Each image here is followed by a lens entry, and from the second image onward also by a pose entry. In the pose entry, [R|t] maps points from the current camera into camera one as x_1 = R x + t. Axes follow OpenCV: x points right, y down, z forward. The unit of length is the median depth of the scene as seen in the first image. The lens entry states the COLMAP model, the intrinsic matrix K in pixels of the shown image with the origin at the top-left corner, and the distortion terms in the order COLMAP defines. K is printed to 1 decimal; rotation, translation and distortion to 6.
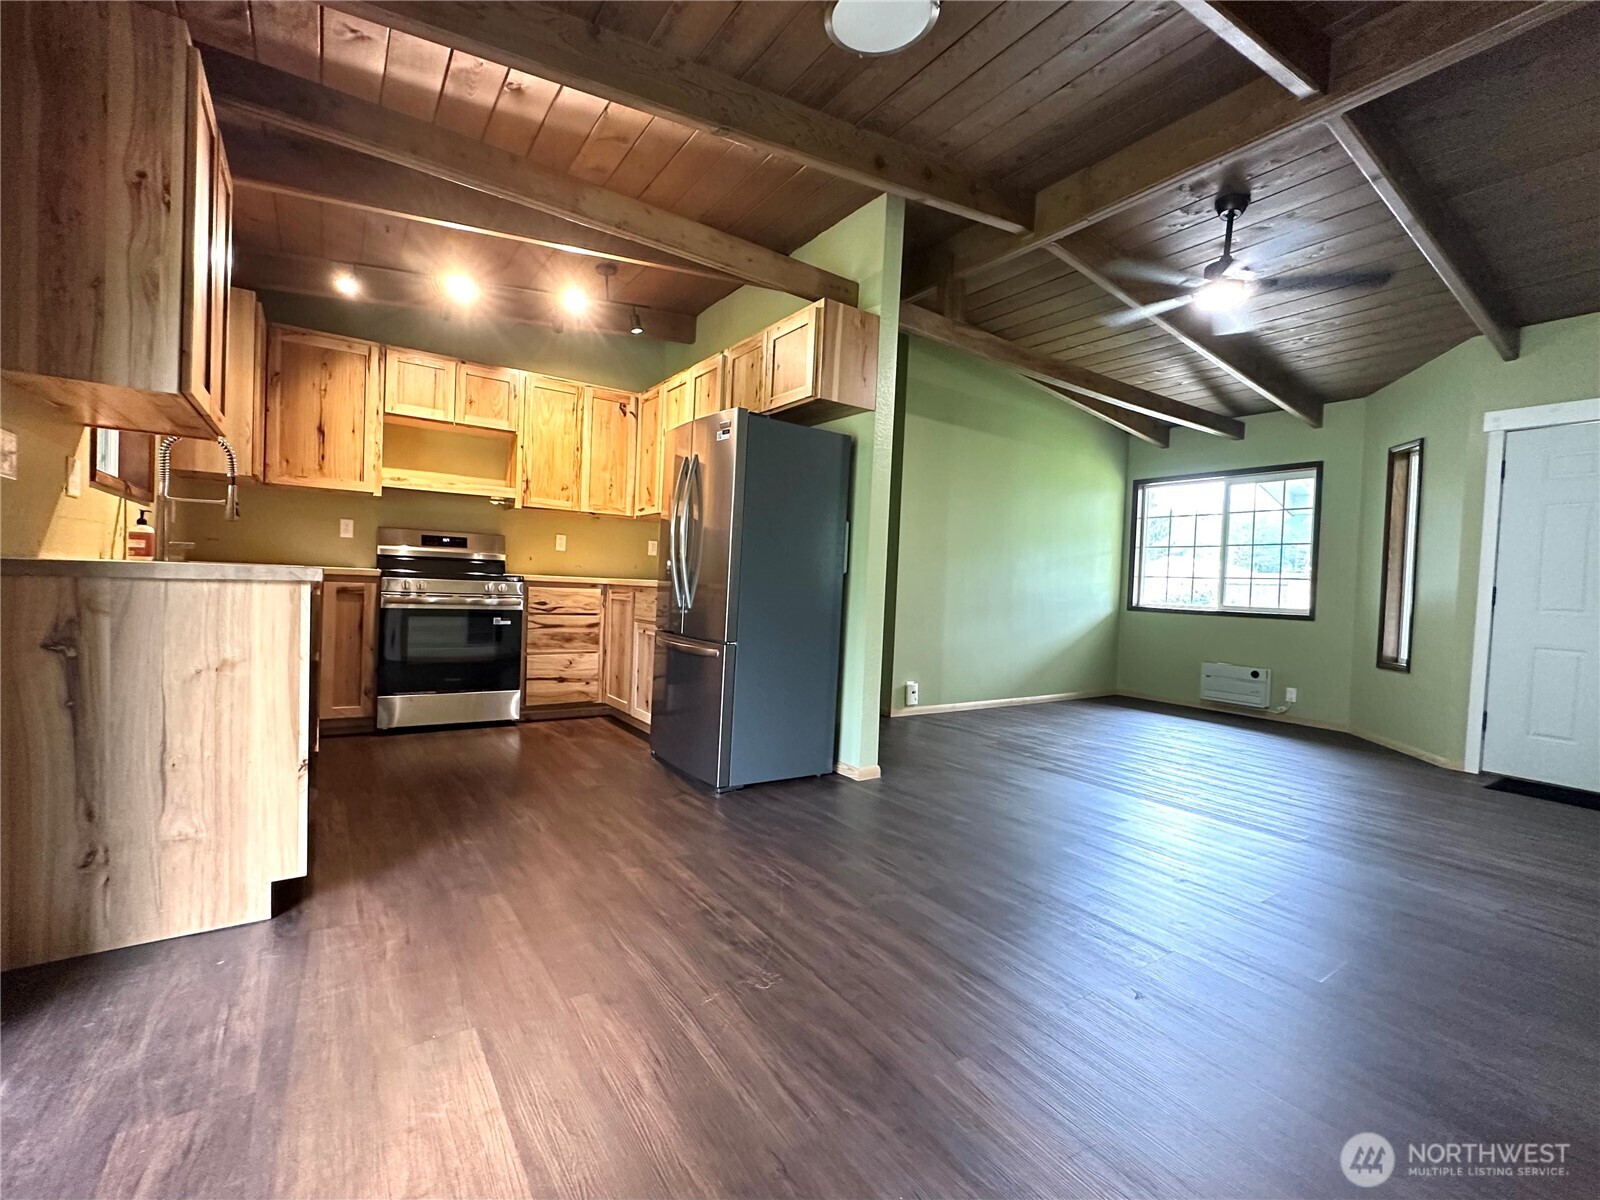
lens RADIAL K [[697.8, 0, 800.2], [0, 697.8, 598.8], [0, 0, 1]] dist [-0.003749, 0.001509]
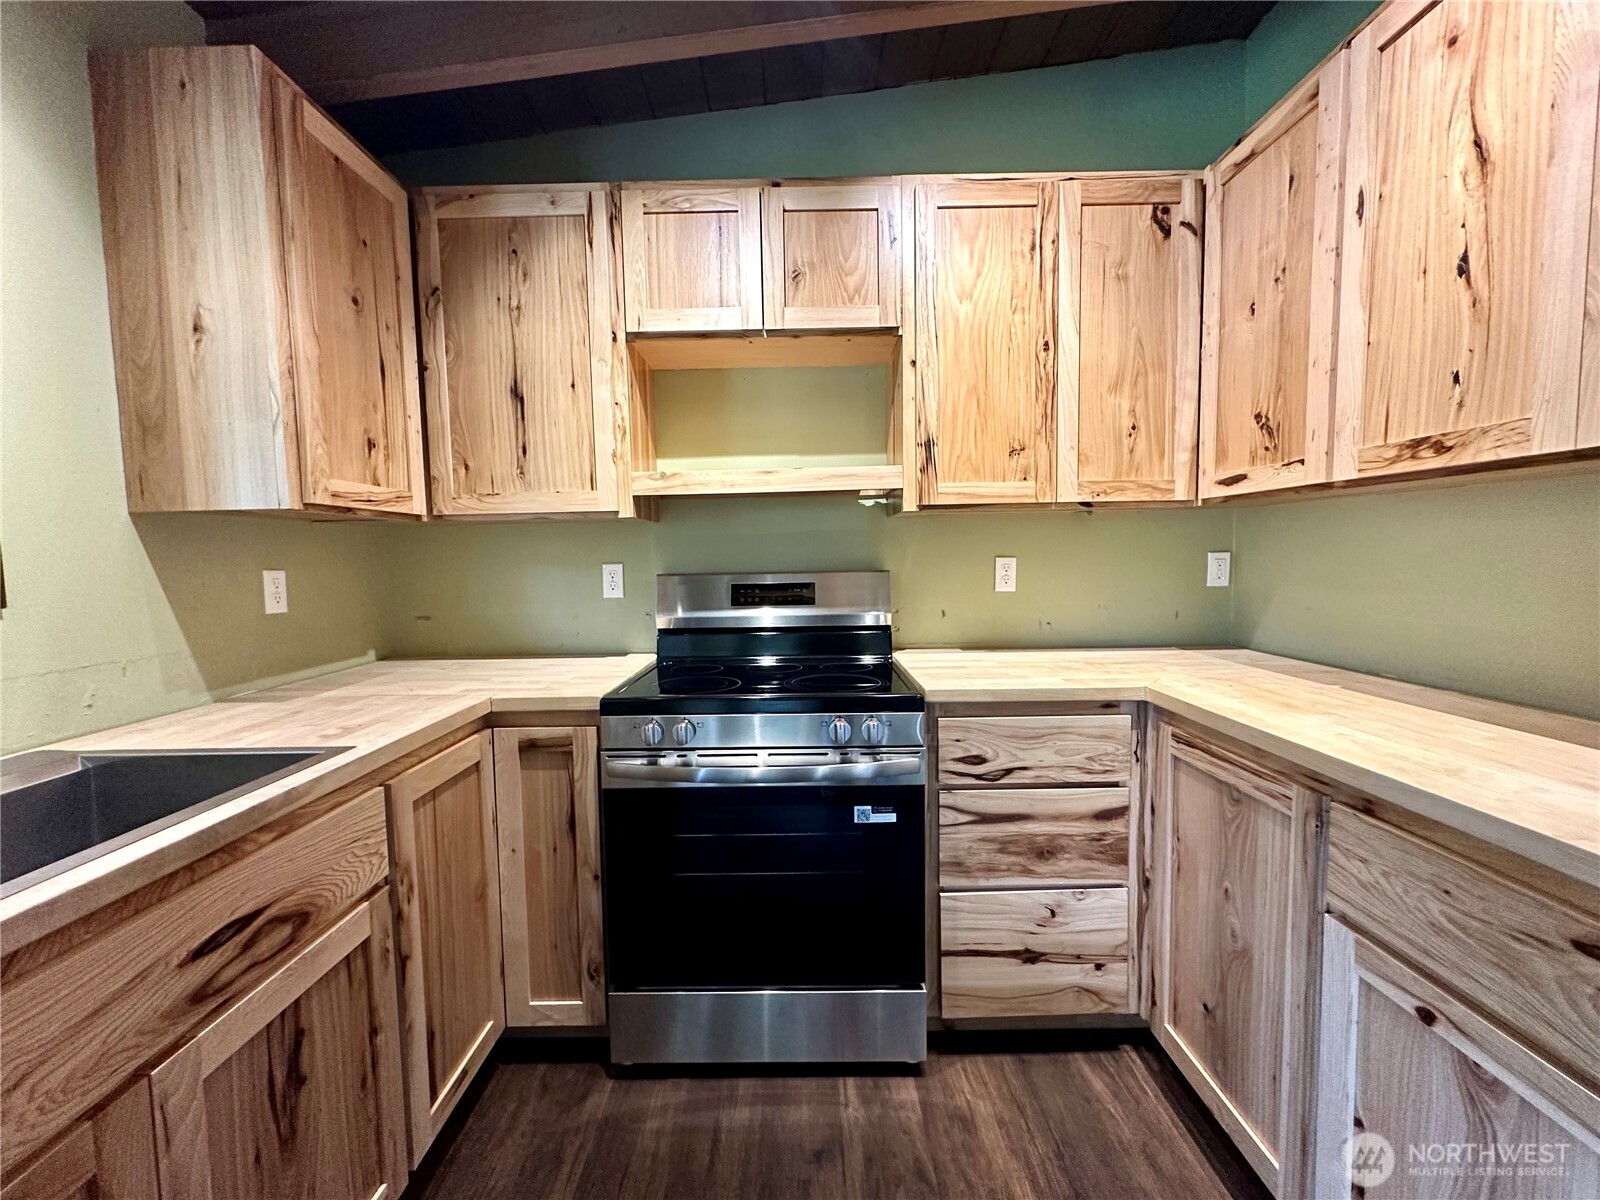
lens RADIAL K [[636.1, 0, 798.2], [0, 636.1, 598.1], [0, 0, 1]] dist [-0.004836, 0.000798]
pose [[0.823179, -0.017228, -0.567520, -0.293744], [0.039699, 0.998840, 0.027261, -0.109905], [0.566392, -0.044971, 0.822908, 0.778587]]
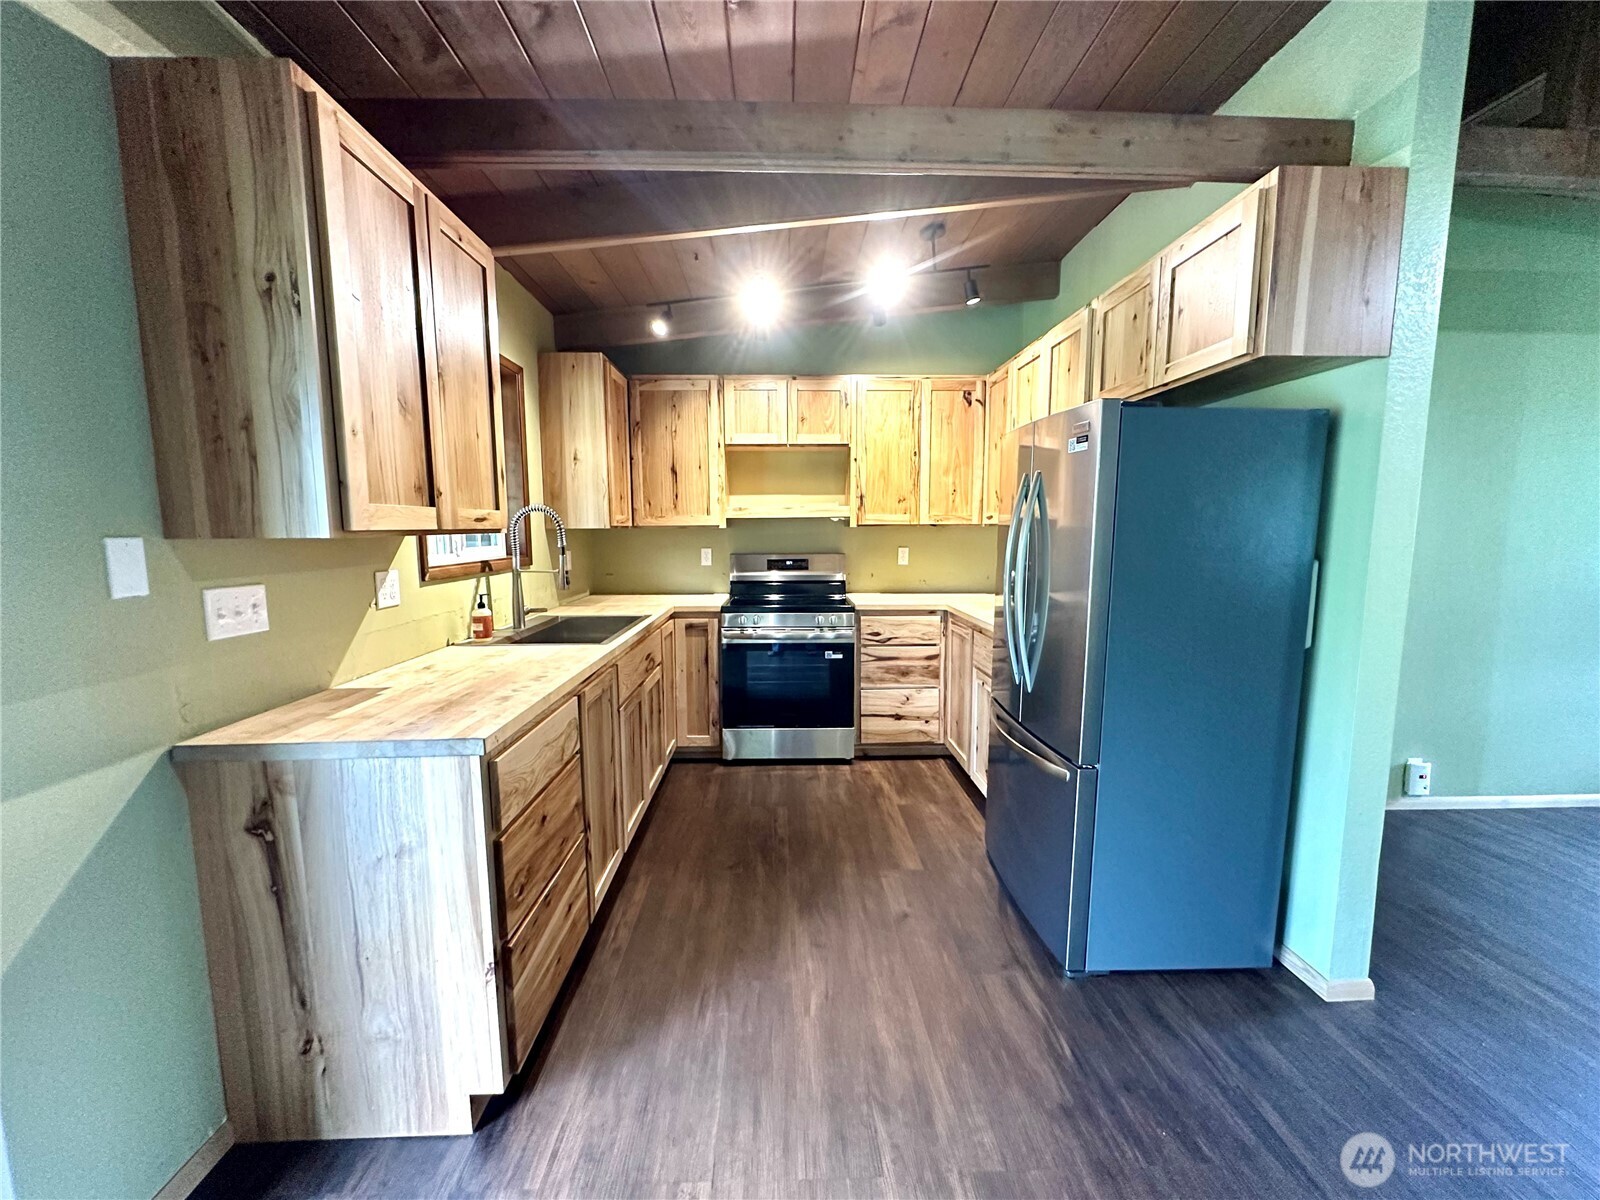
lens RADIAL K [[636.1, 0, 798.7], [0, 636.1, 597.8], [0, 0, 1]] dist [-0.004836, 0.000798]
pose [[0.839364, 0.014619, -0.543373, -0.005460], [0.027077, 0.997273, 0.068658, -0.116852], [0.542895, -0.072342, 0.836679, 0.299500]]
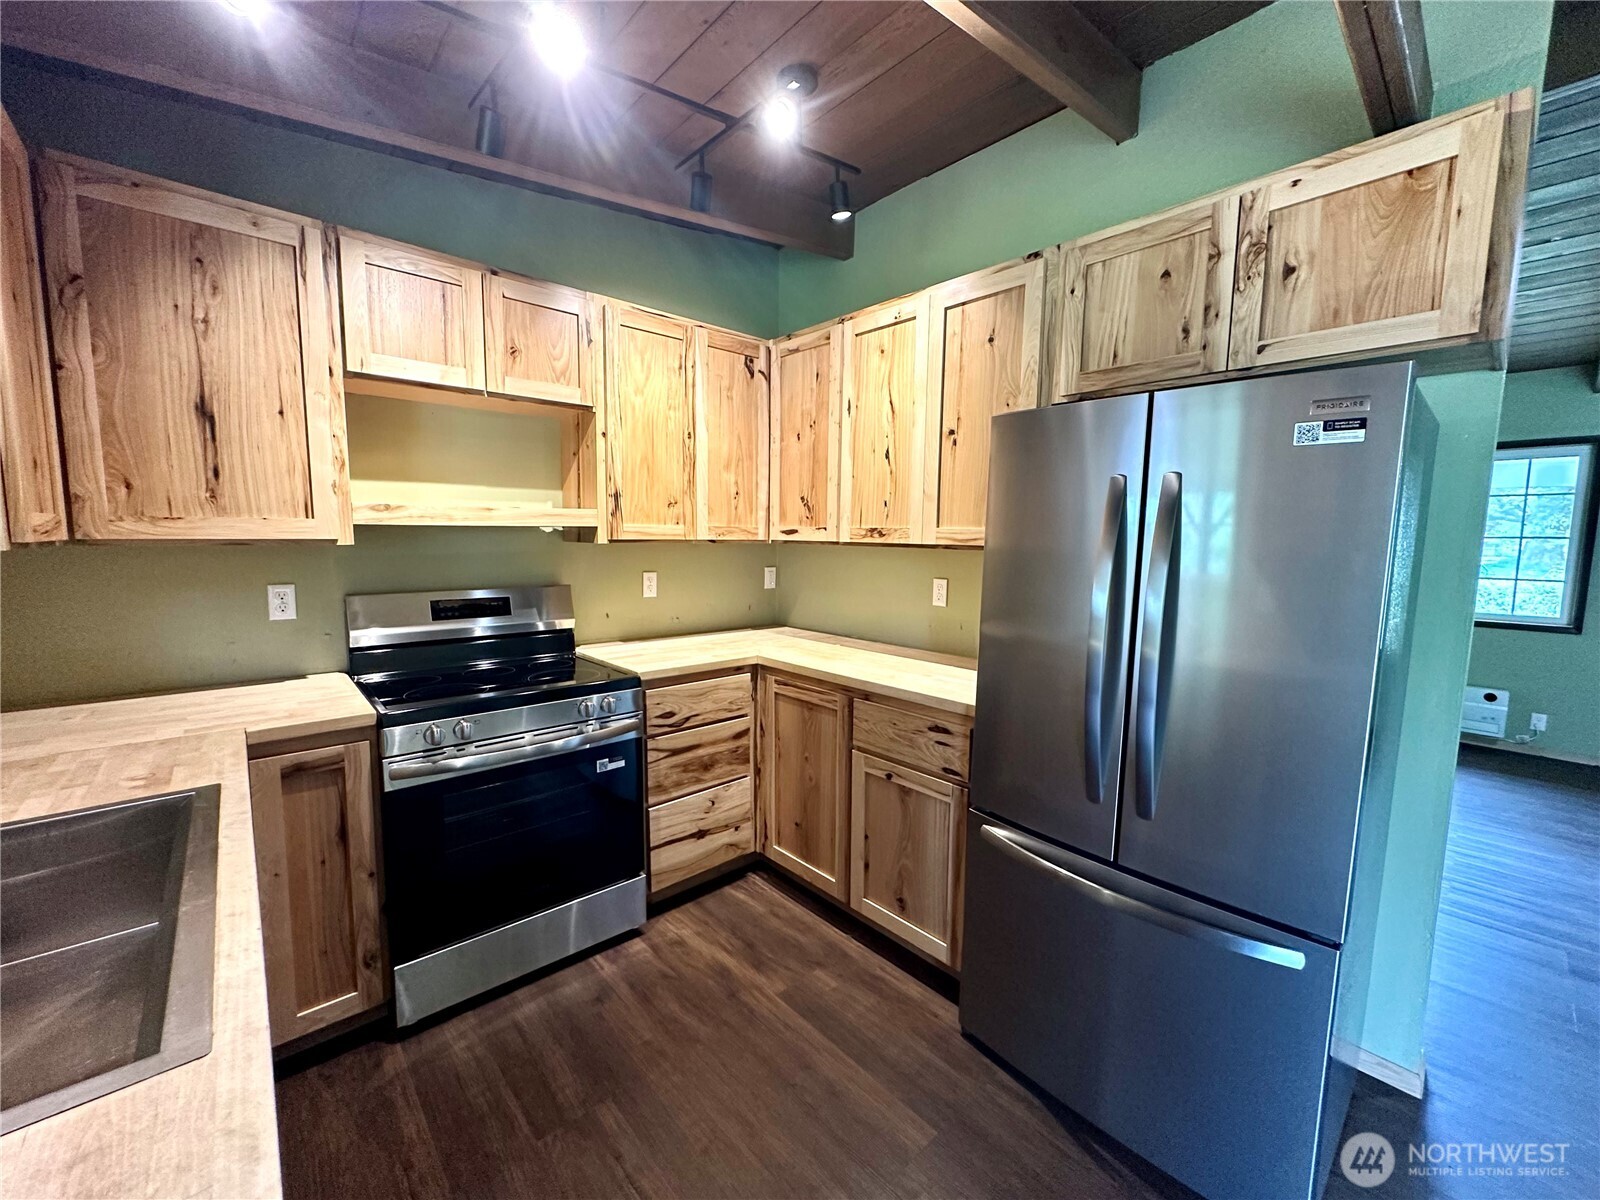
lens RADIAL K [[636.1, 0, 797.4], [0, 636.1, 598.3], [0, 0, 1]] dist [-0.004836, 0.000798]
pose [[0.991300, -0.043780, 0.124130, -0.379982], [0.033604, 0.995989, 0.082925, -0.149614], [-0.127262, -0.078032, 0.988795, 0.560081]]
